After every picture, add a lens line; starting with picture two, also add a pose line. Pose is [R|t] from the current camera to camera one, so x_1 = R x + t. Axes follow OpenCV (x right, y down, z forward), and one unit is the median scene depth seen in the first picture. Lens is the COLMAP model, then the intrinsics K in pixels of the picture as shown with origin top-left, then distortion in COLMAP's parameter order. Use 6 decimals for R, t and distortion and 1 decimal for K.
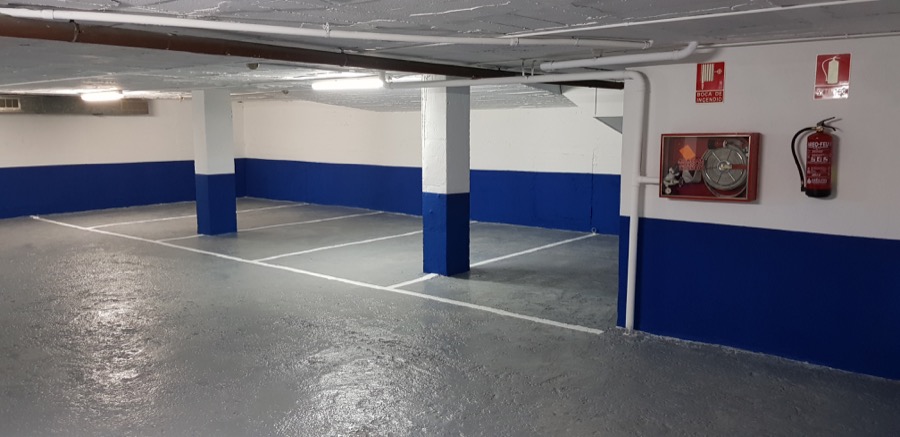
lens RADIAL K [[700.1, 0, 450.0], [0, 700.1, 218.5], [0, 0, 1]] dist [0.103400, -0.172798]
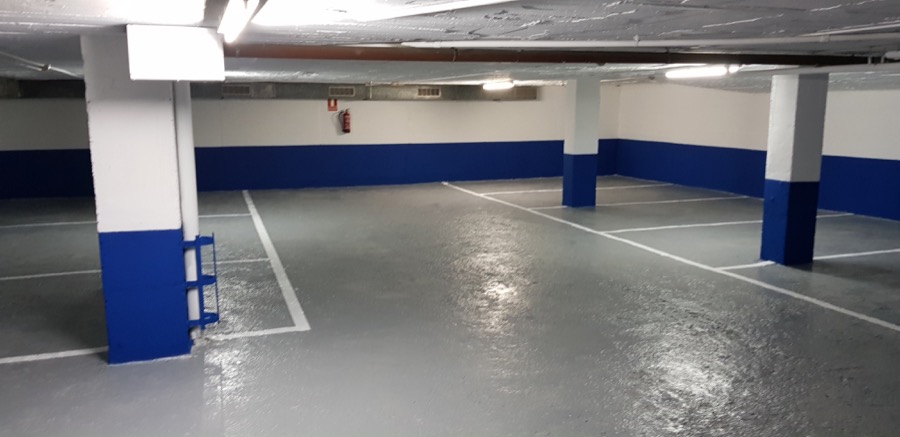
lens RADIAL K [[703.6, 0, 439.6], [0, 703.6, 222.1], [0, 0, 1]] dist [0.050235, -0.089850]
pose [[0.849321, 0.084504, -0.521069, 0.100766], [-0.065612, 0.996348, 0.054637, -0.000858], [0.523783, -0.012217, 0.851764, -0.108254]]
